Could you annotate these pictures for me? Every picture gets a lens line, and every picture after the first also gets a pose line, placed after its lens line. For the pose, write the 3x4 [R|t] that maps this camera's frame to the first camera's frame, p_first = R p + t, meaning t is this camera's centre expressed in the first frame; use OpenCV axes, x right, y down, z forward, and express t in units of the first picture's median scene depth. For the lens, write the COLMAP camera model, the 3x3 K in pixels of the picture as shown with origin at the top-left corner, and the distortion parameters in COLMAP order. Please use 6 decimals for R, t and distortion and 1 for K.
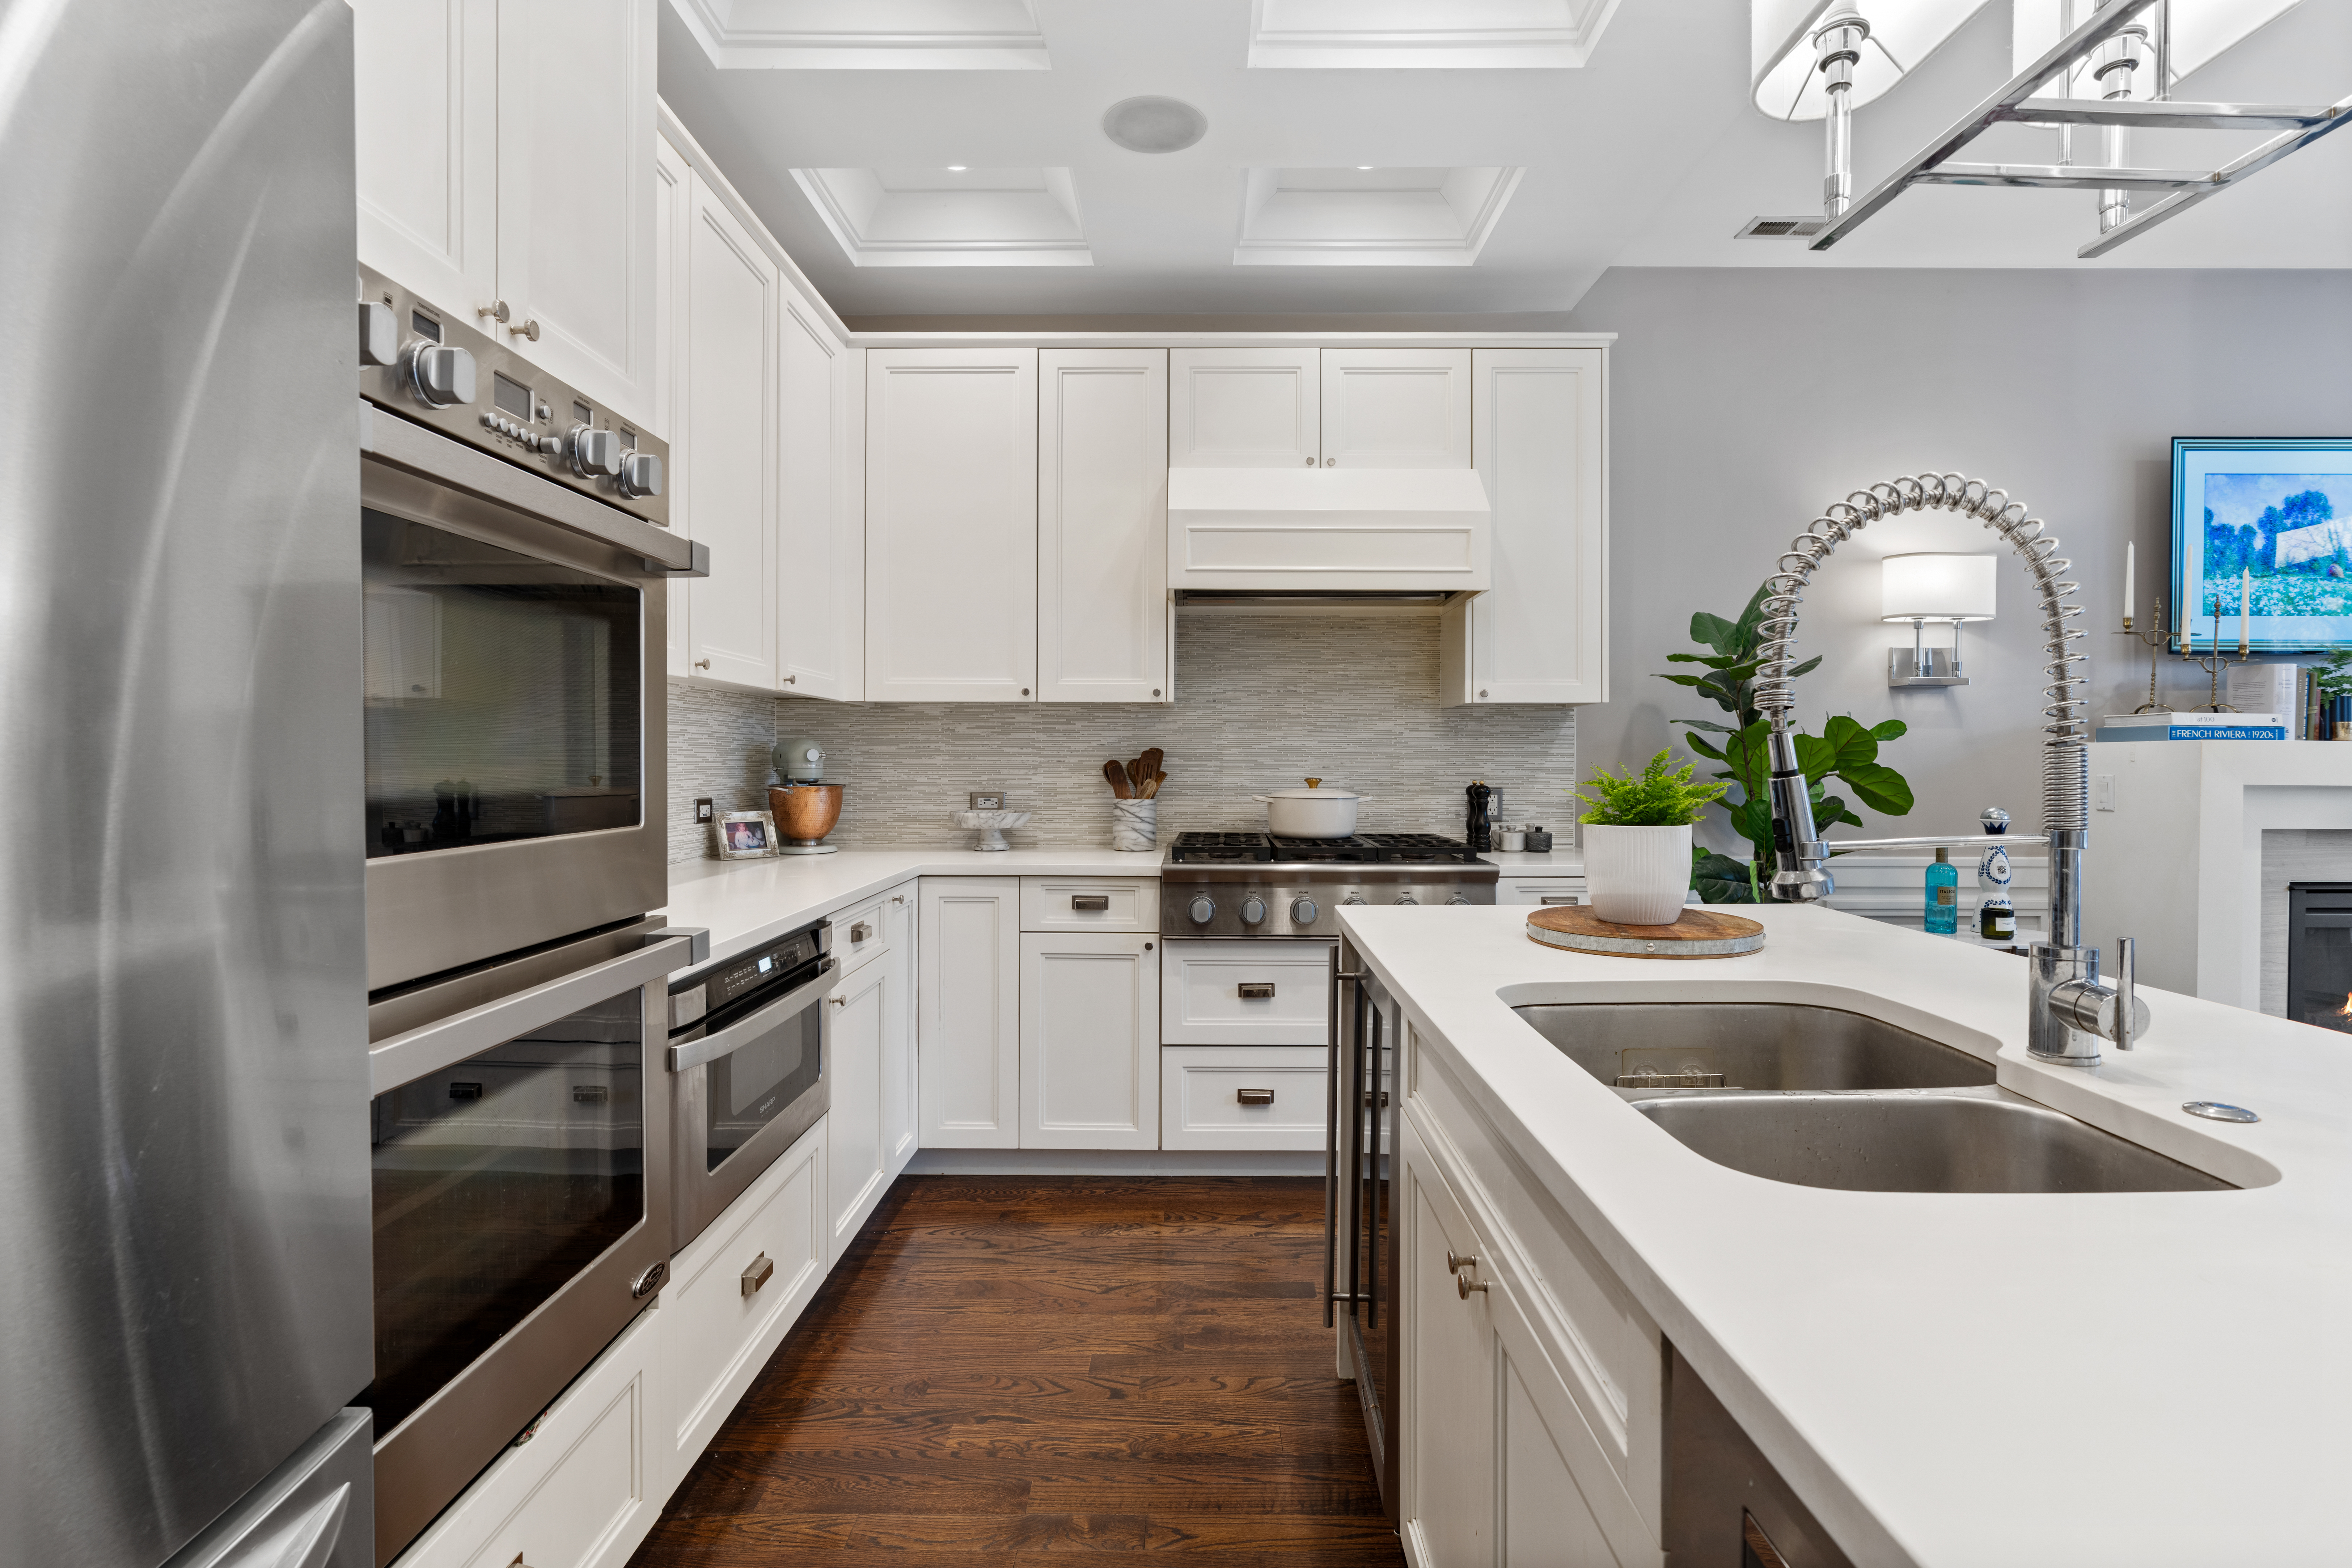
lens RADIAL K [[1160.1, 0, 1186.1], [0, 1160.1, 770.8], [0, 0, 1]] dist [-0.011512, 0.006563]
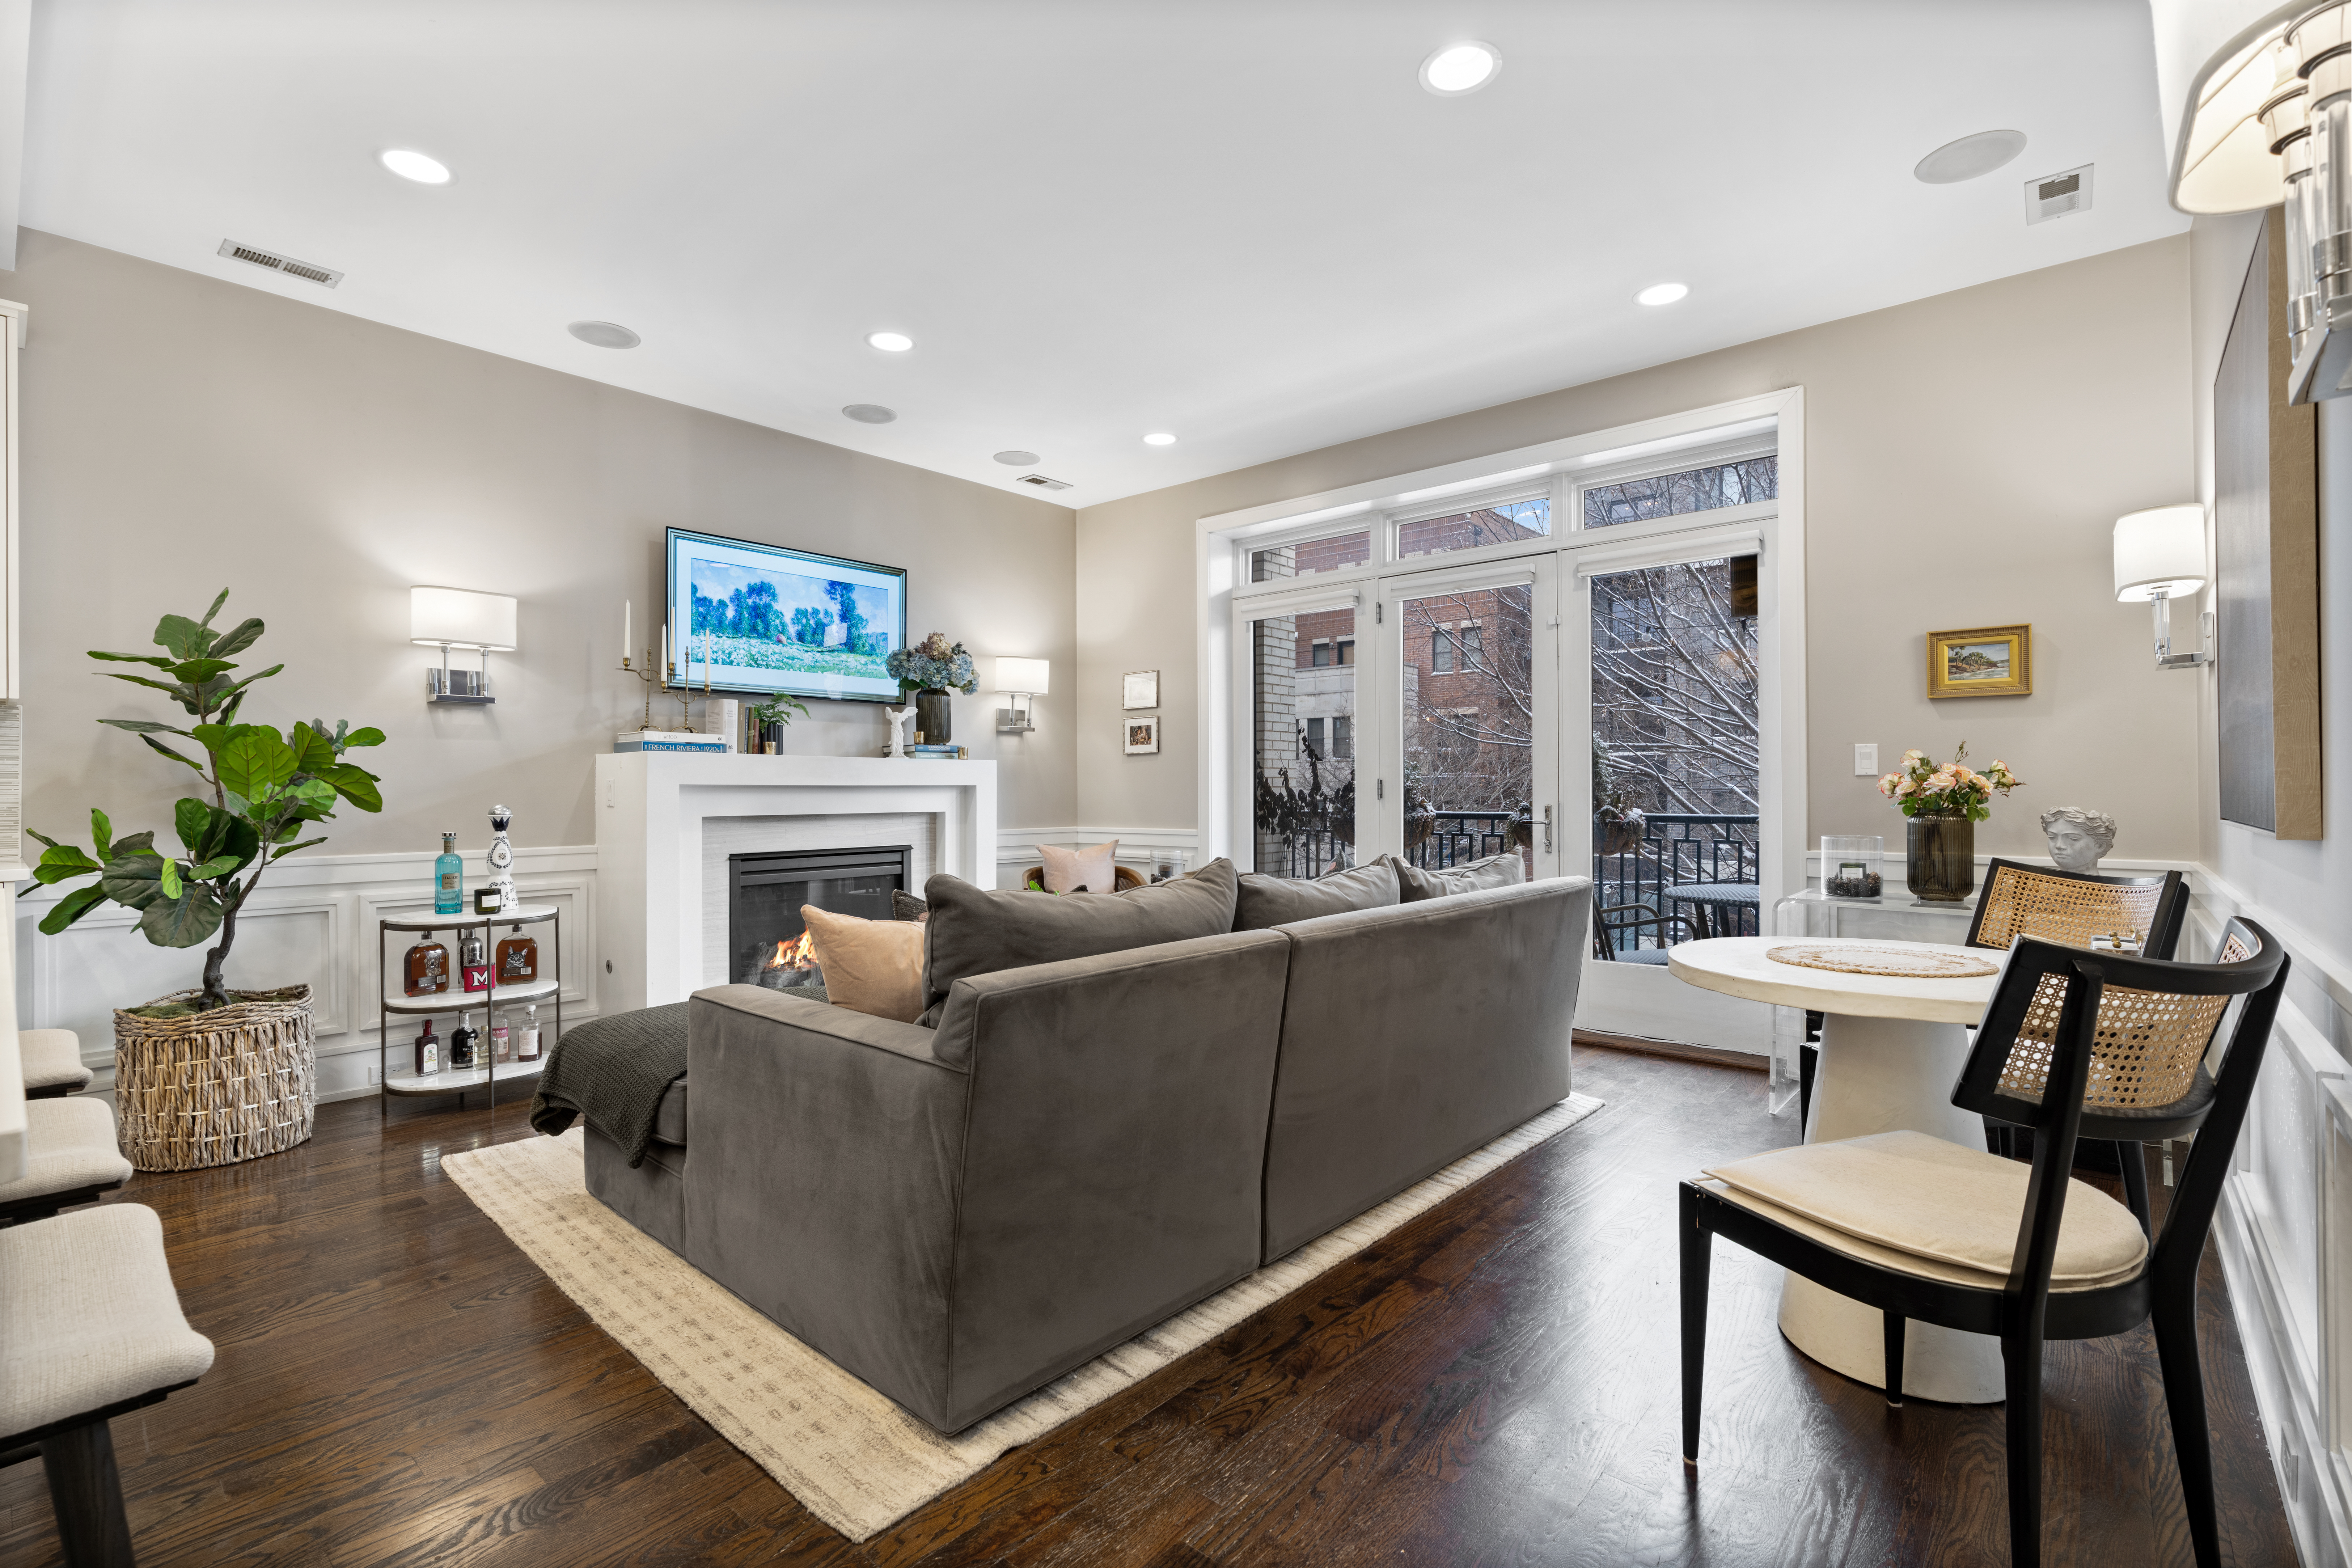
lens RADIAL K [[1060.2, 0, 1168.0], [0, 1060.2, 783.4], [0, 0, 1]] dist [-0.010244, 0.003966]
pose [[0.655204, -0.001462, 0.755450, 0.325227], [0.013635, 0.999858, -0.009891, 0.029593], [-0.755329, 0.016781, 0.655131, -0.246001]]
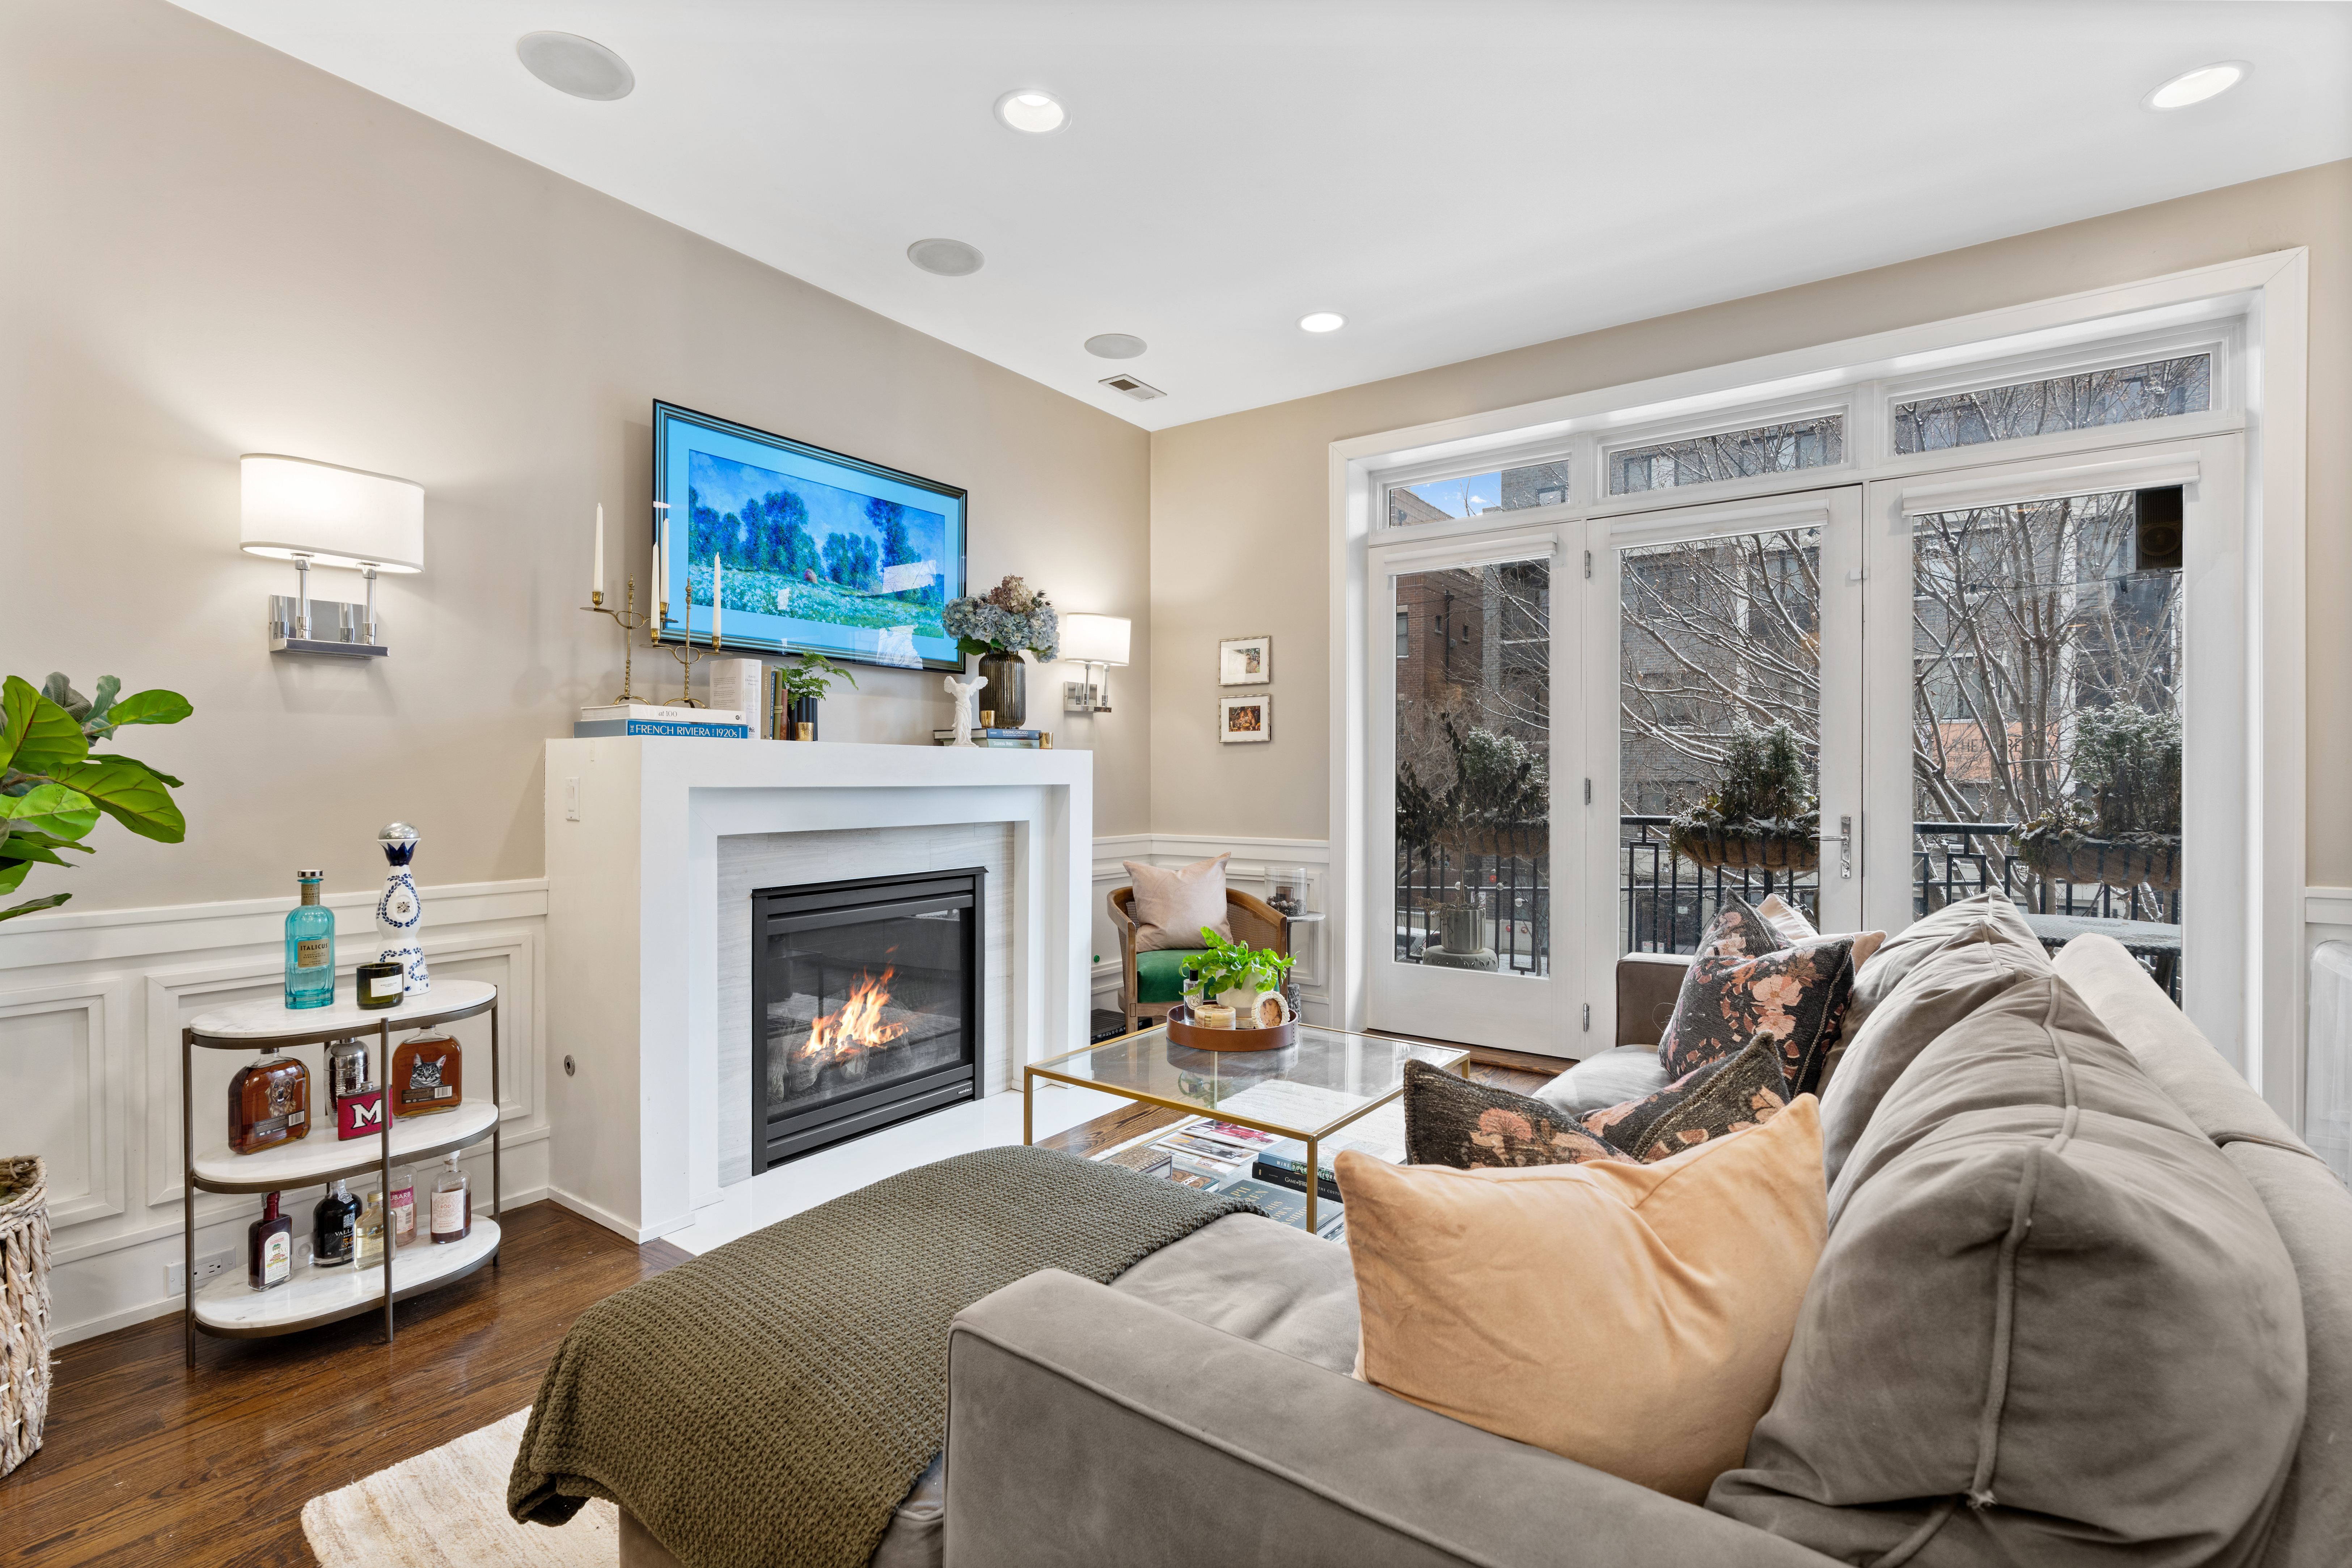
lens RADIAL K [[1060.2, 0, 1164.8], [0, 1060.2, 775.5], [0, 0, 1]] dist [-0.010244, 0.003966]
pose [[0.579862, -0.003912, 0.814705, 0.436646], [0.008504, 0.999963, -0.001251, 0.006941], [-0.814670, 0.007654, 0.579874, 0.215852]]
